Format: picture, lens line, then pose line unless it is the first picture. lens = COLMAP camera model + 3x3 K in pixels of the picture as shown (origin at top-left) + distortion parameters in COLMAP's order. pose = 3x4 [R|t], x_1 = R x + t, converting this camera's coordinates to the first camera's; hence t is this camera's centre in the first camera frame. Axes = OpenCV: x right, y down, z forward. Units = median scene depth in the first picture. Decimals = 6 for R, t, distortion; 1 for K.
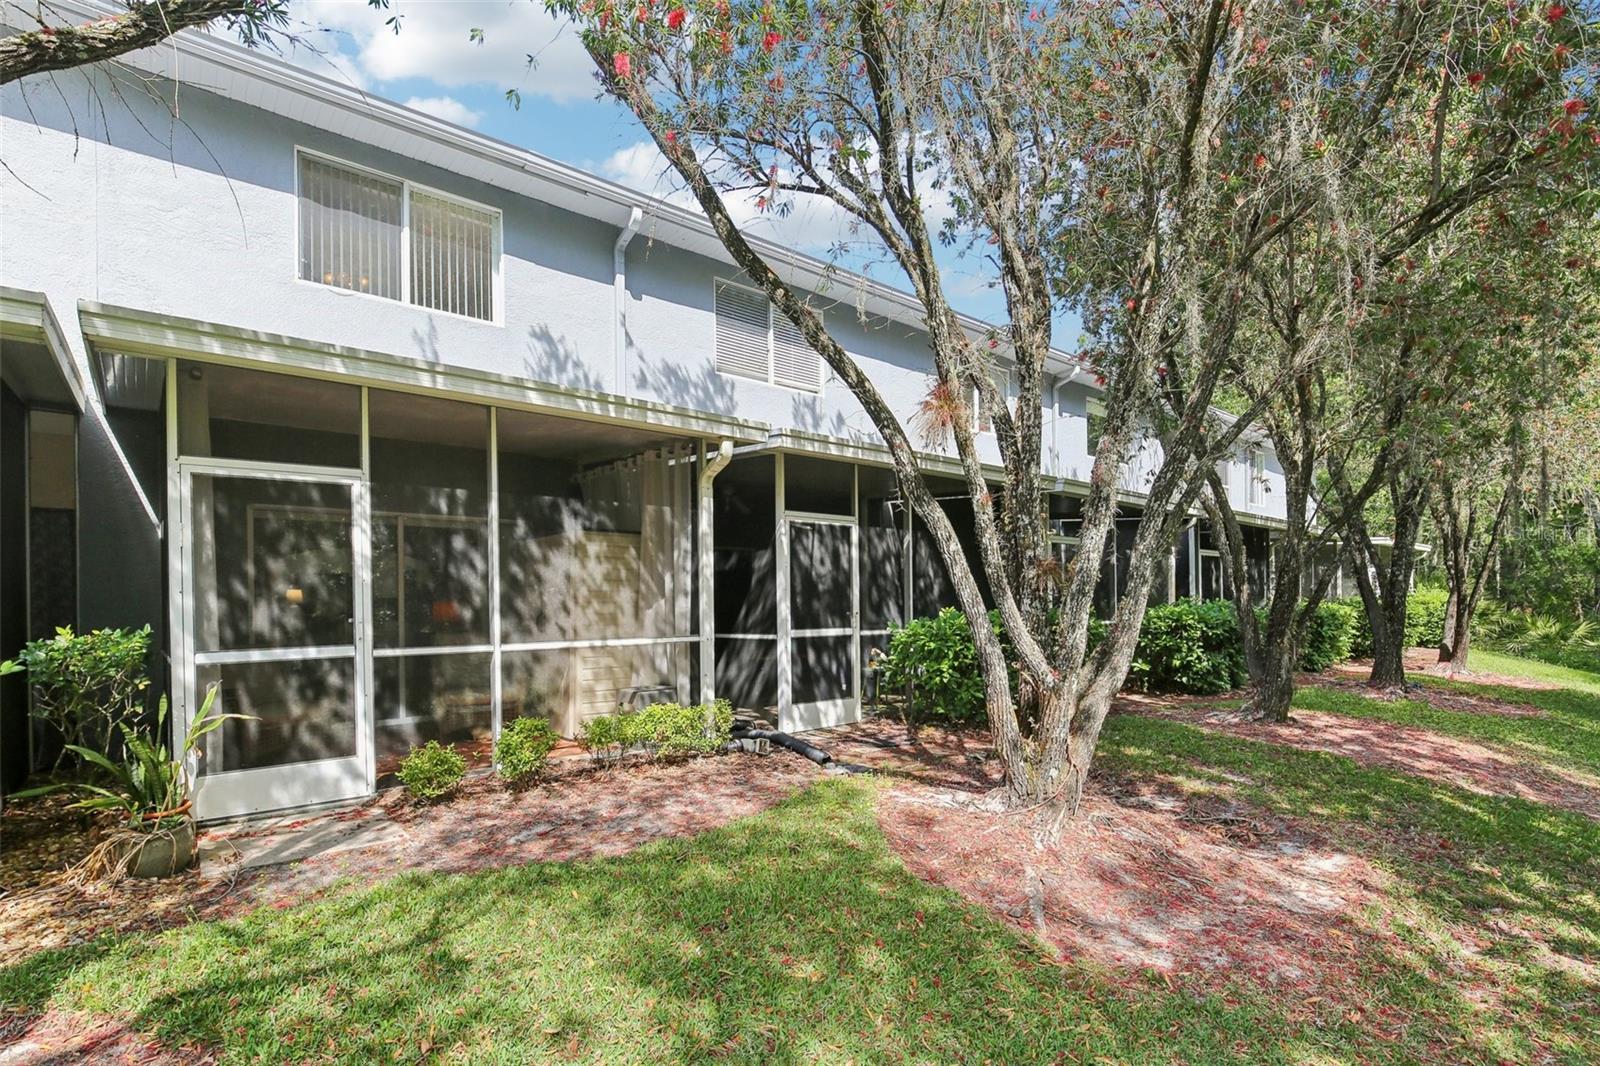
lens RADIAL K [[776.1, 0, 798.7], [0, 776.1, 606.3], [0, 0, 1]] dist [-0.006816, -0.000180]
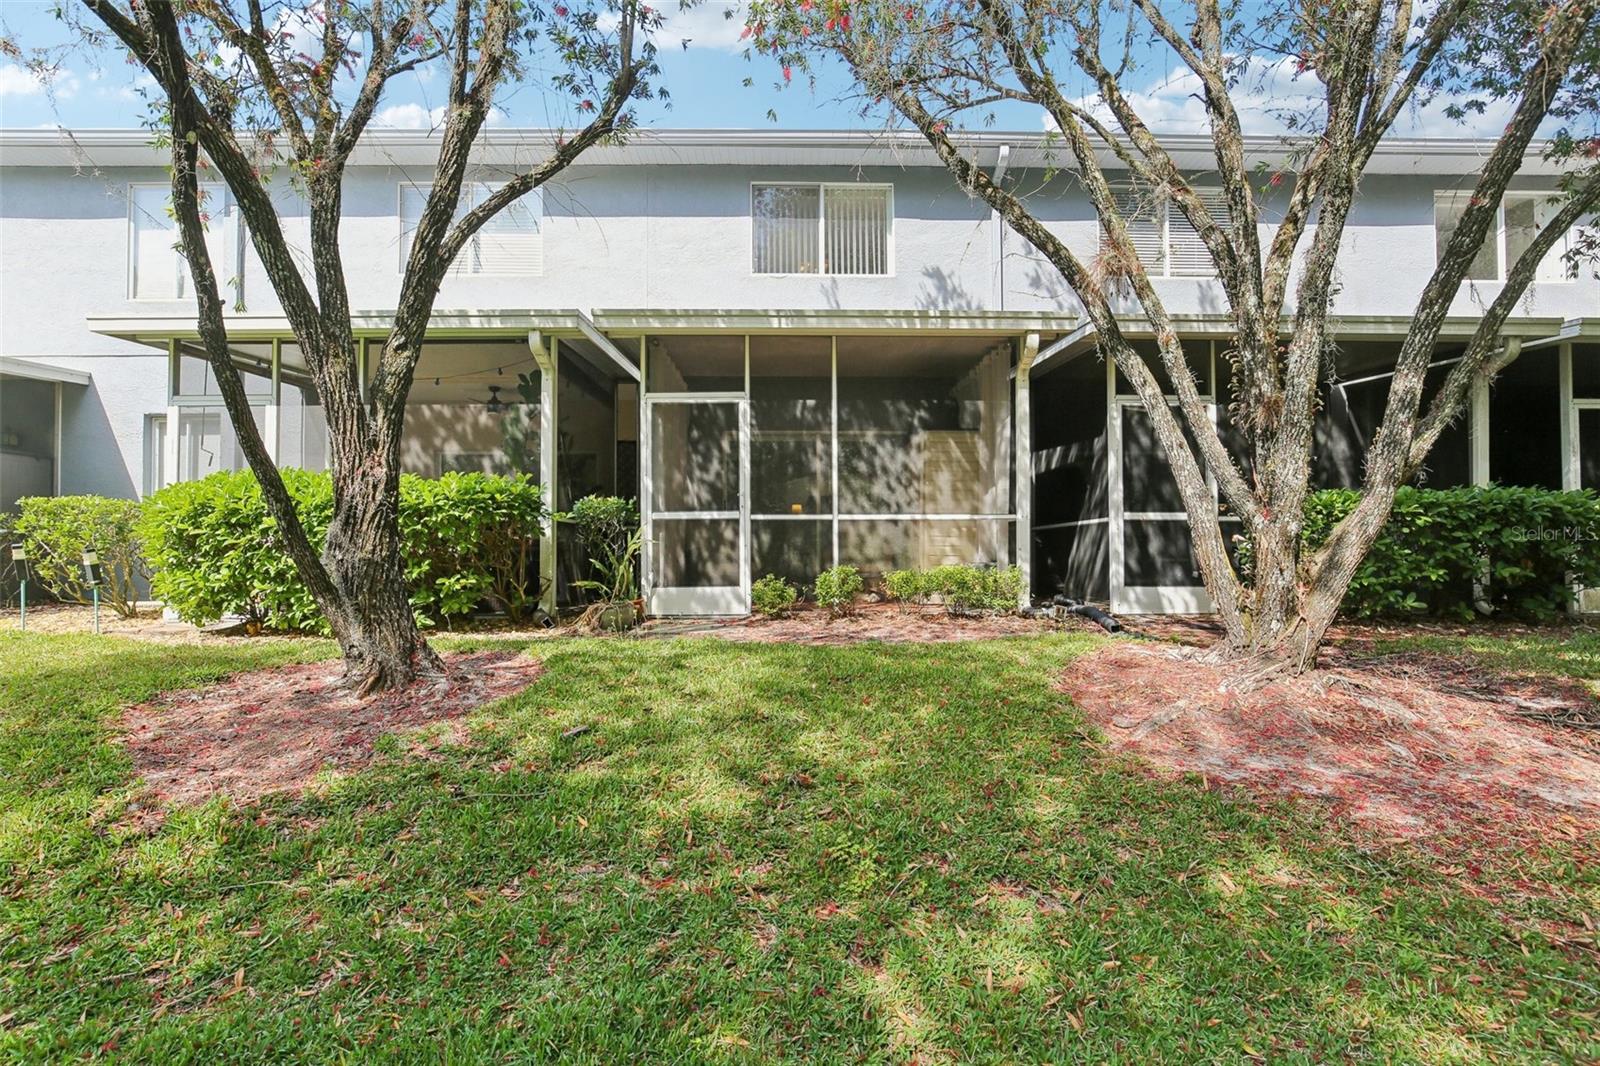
lens RADIAL K [[753.6, 0, 800.0], [0, 753.6, 533.0], [0, 0, 1]] dist [-0.009287, 0.000395]
pose [[0.779600, -0.004470, -0.626262, 0.368983], [-0.006449, 0.999864, -0.015165, 0.100964], [0.626244, 0.015861, 0.779466, -0.039238]]
